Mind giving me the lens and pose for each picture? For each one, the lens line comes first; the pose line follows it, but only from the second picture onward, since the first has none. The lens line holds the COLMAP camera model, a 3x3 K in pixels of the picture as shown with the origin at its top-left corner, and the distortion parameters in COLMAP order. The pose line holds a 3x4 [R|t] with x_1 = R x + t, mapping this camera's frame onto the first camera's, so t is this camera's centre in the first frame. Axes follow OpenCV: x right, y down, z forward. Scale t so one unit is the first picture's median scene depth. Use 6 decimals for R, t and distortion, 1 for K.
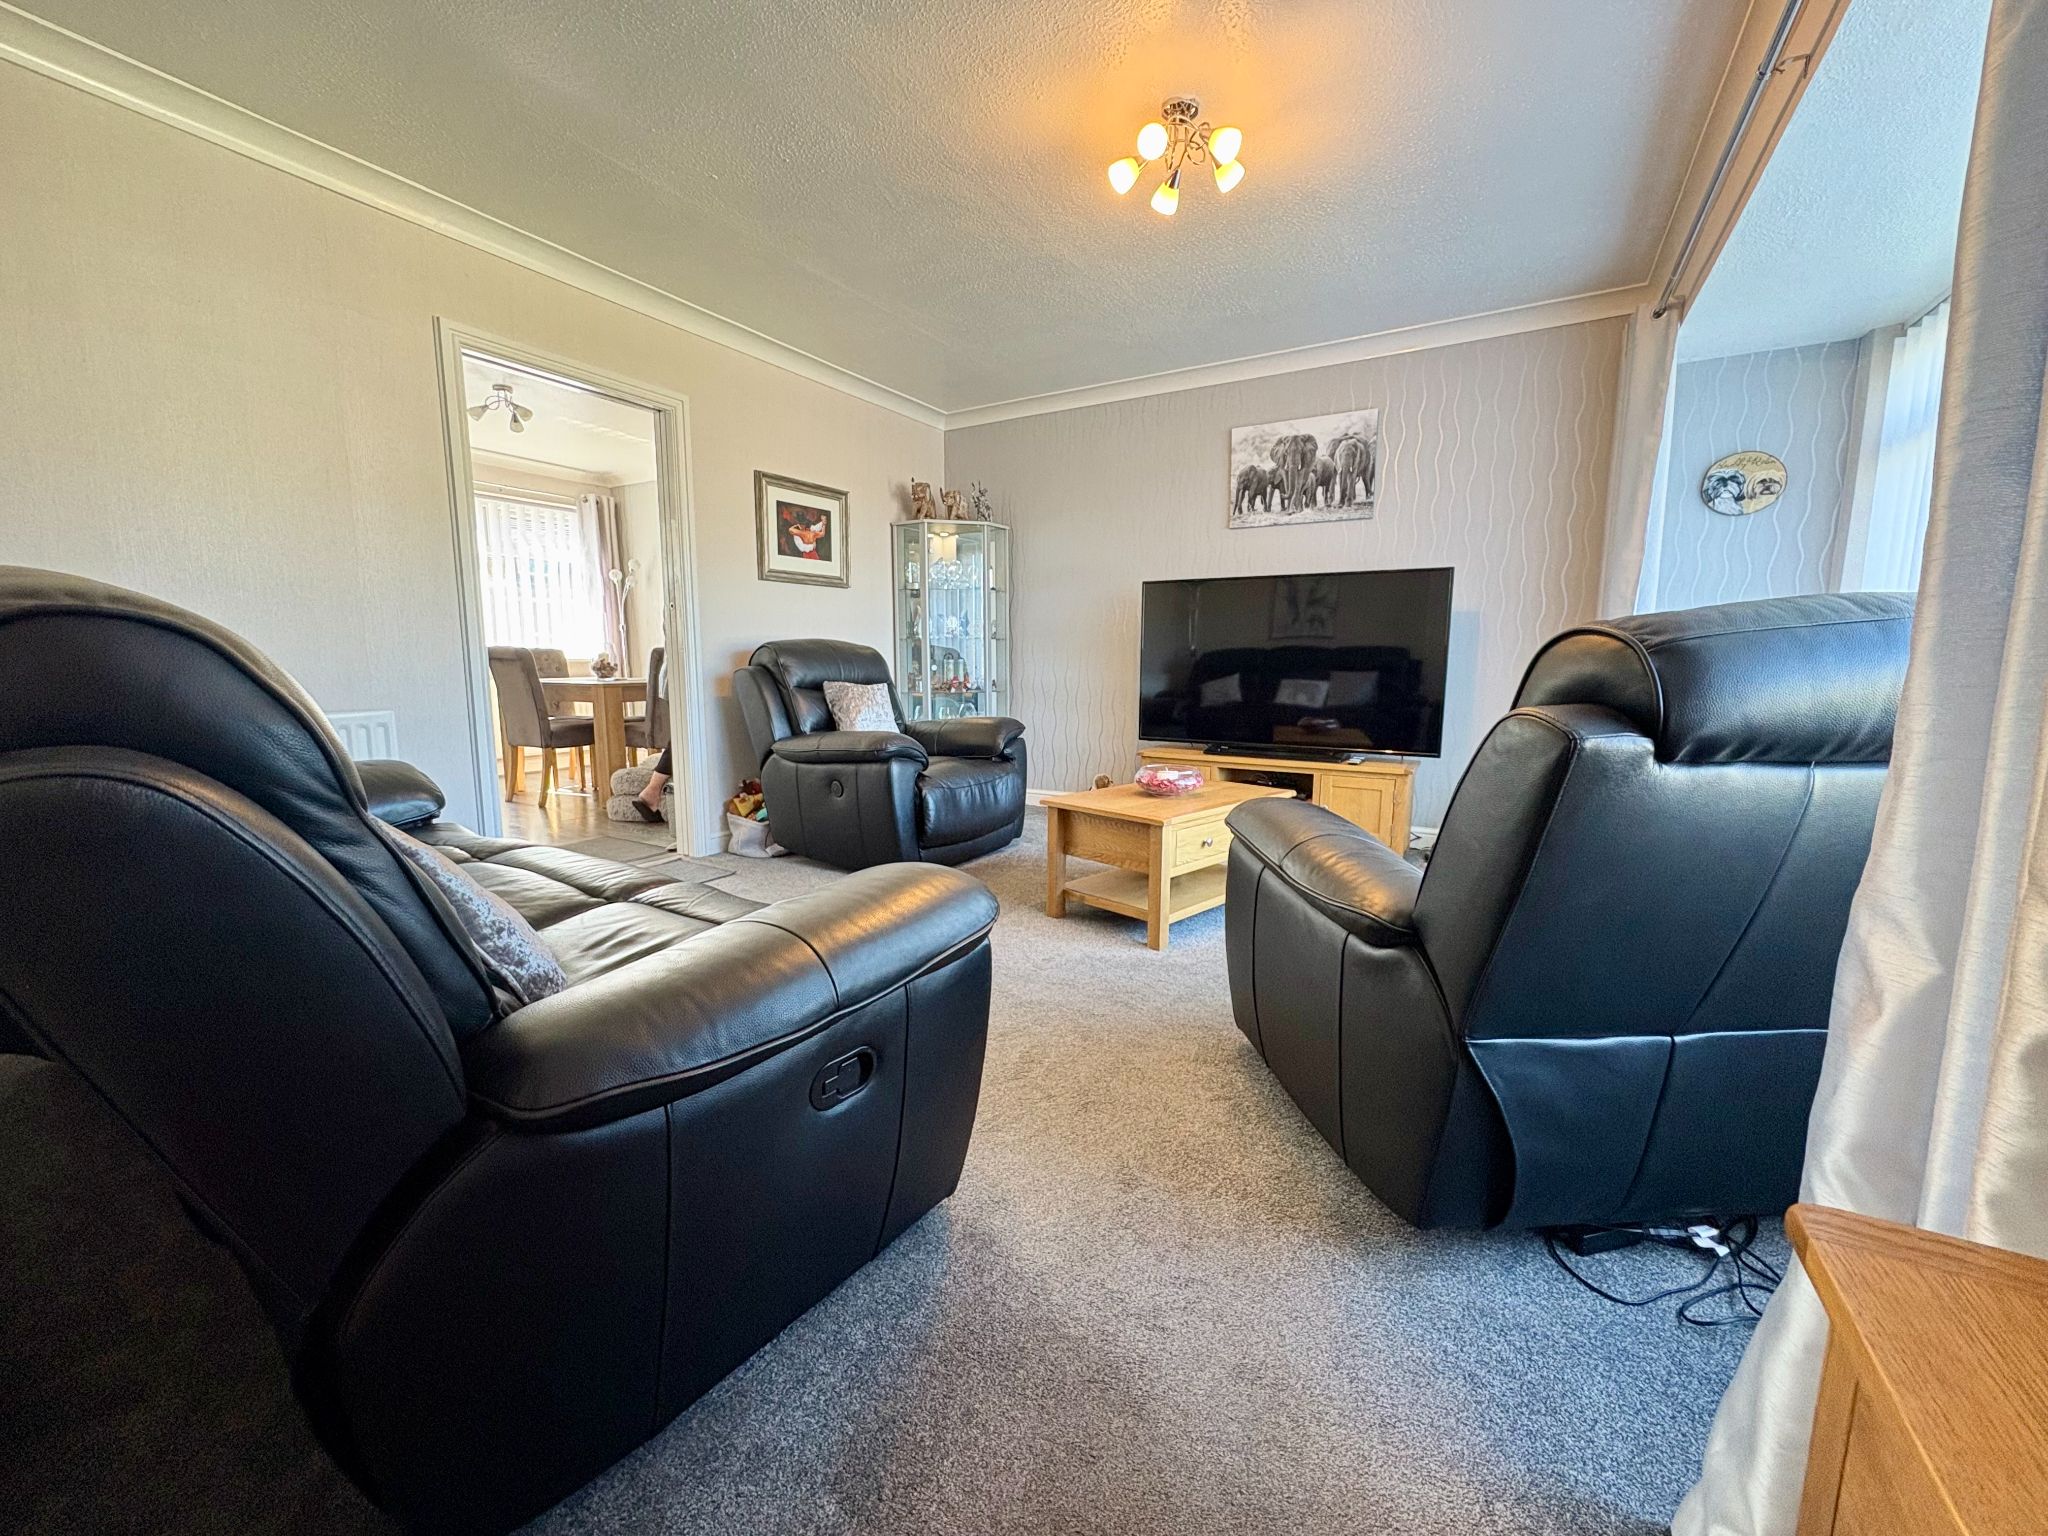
lens RADIAL K [[836.2, 0, 1038.2], [0, 836.2, 769.5], [0, 0, 1]] dist [-0.007866, 0.000032]
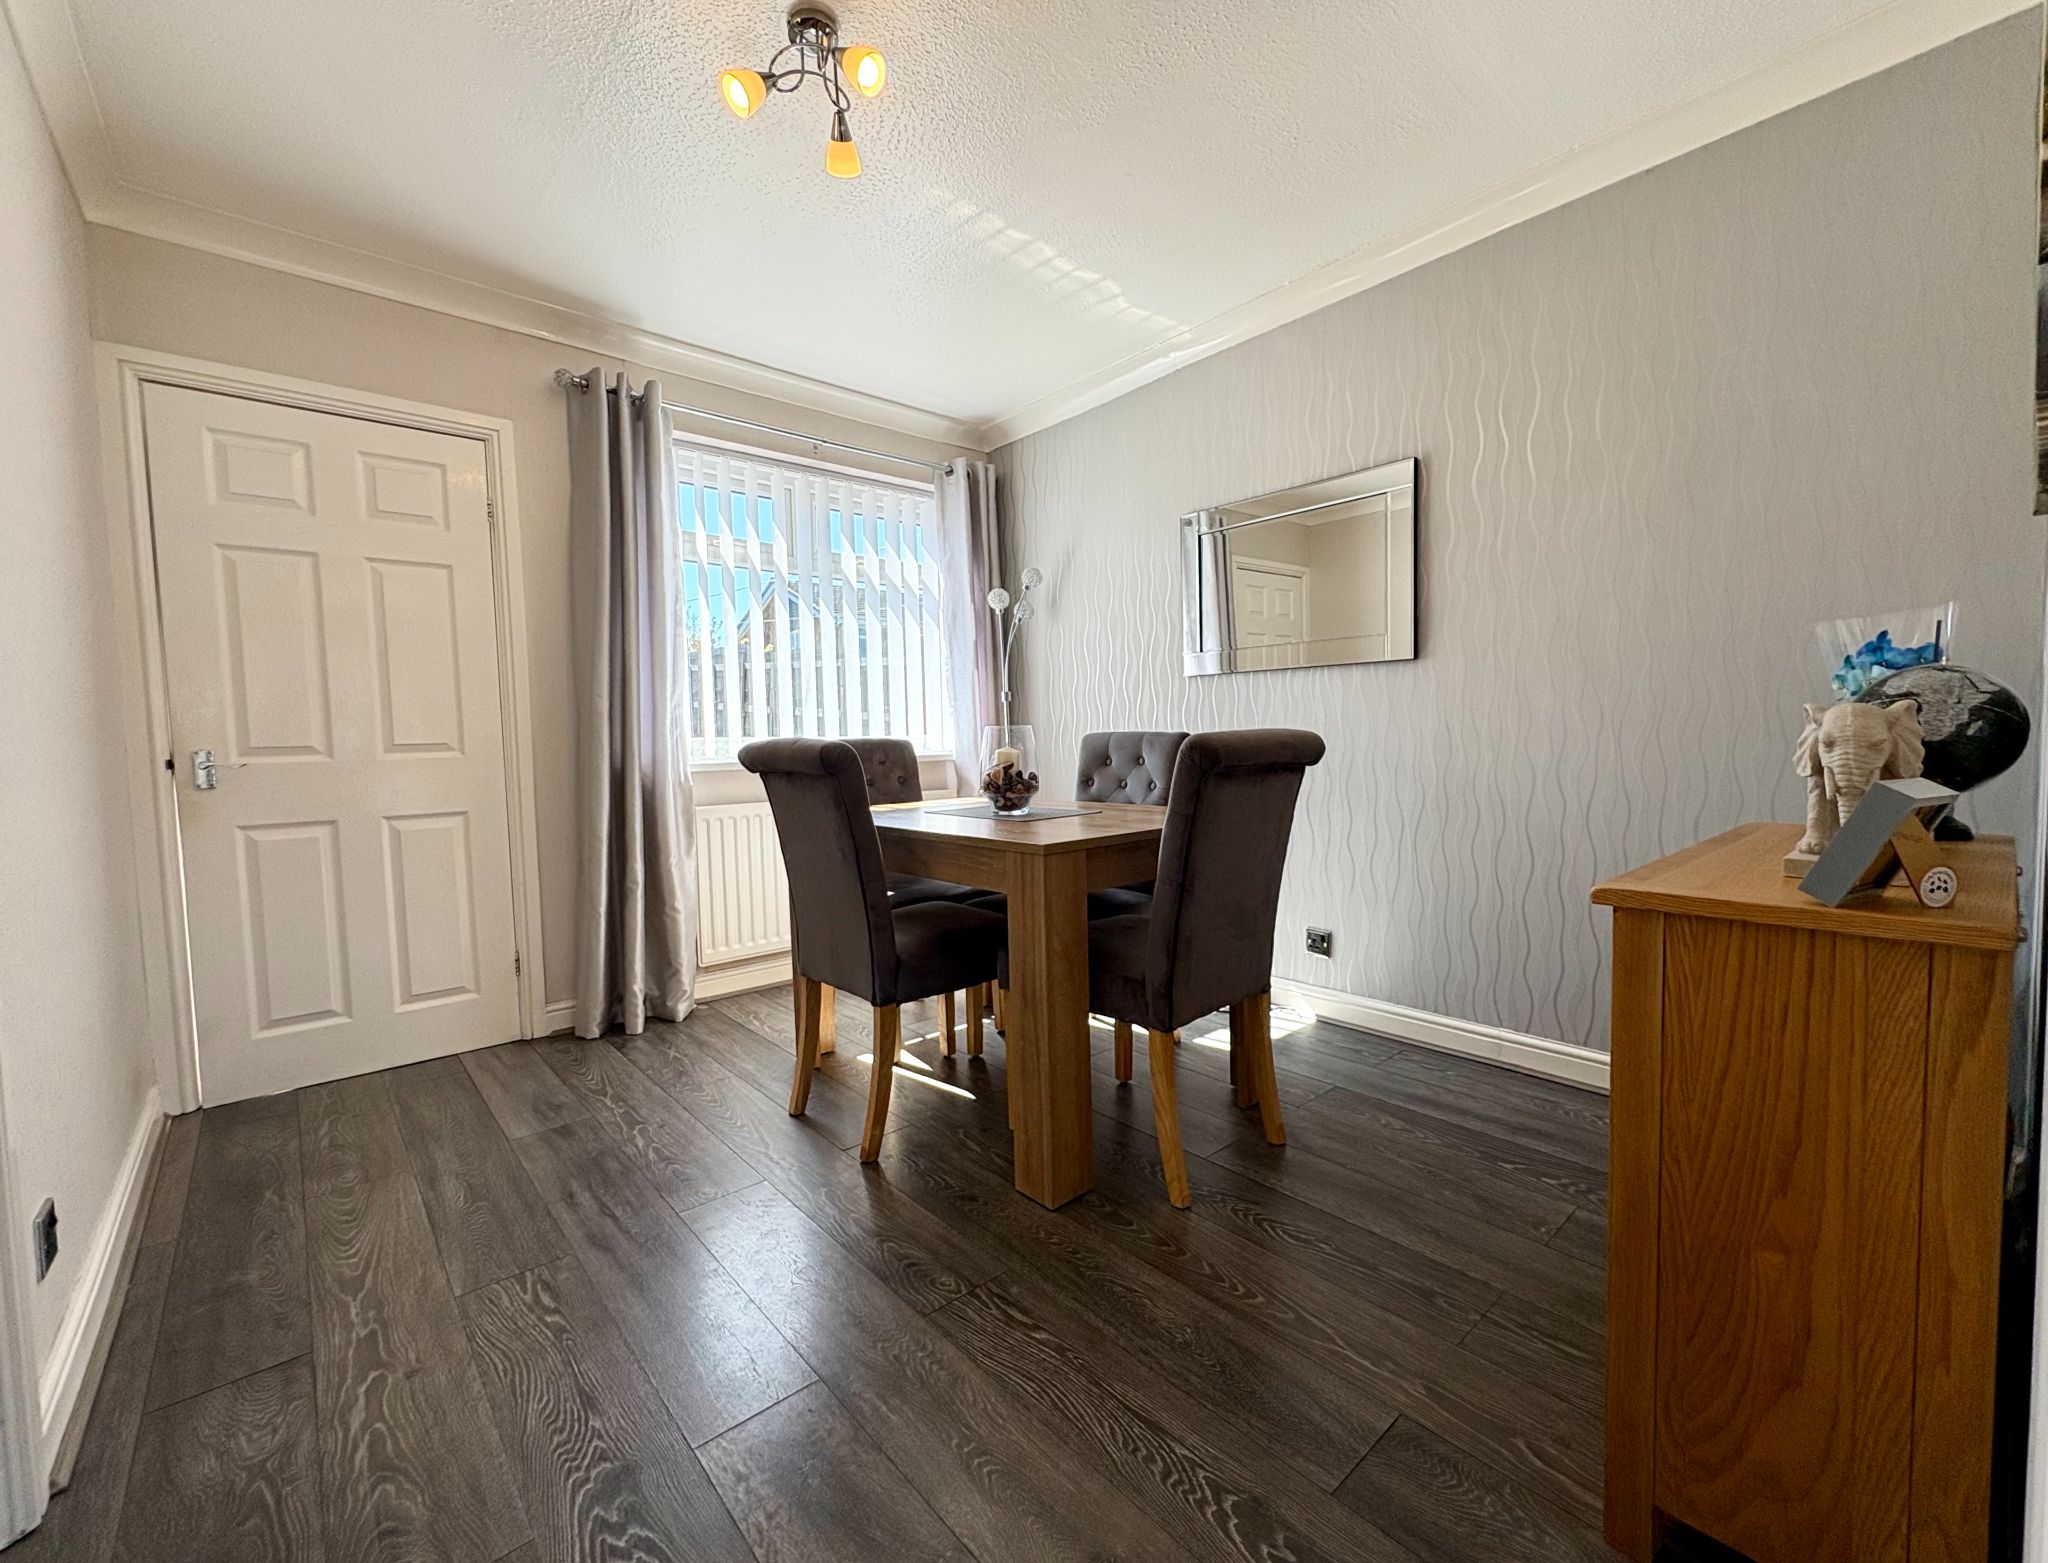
lens RADIAL K [[838.6, 0, 1021.1], [0, 838.6, 780.9], [0, 0, 1]] dist [0.000396, 0.000130]
pose [[0.939843, -0.007887, -0.341515, -0.321248], [-0.017628, 0.997282, -0.071542, -0.080915], [0.341151, 0.073259, 0.937149, 0.527441]]
